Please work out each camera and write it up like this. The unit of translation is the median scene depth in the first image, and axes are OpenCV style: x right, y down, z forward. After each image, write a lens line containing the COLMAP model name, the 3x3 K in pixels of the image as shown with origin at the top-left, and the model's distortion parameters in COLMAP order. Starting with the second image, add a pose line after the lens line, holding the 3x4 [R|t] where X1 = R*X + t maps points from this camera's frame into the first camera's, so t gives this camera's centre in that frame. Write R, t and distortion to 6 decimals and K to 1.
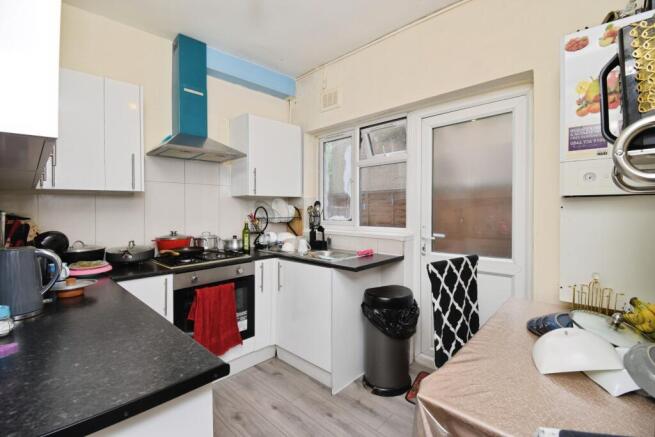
lens RADIAL K [[293.1, 0, 325.8], [0, 293.1, 208.4], [0, 0, 1]] dist [-0.000759, -0.000362]
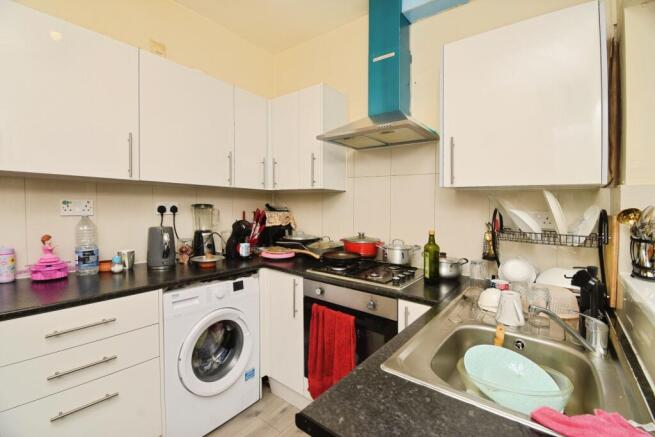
lens RADIAL K [[293.1, 0, 325.8], [0, 293.1, 208.4], [0, 0, 1]] dist [-0.000759, -0.000362]
pose [[0.096104, 0.024765, -0.995063, 0.336270], [-0.026272, 0.999405, 0.022335, -0.011931], [0.995024, 0.023996, 0.096698, 0.832924]]
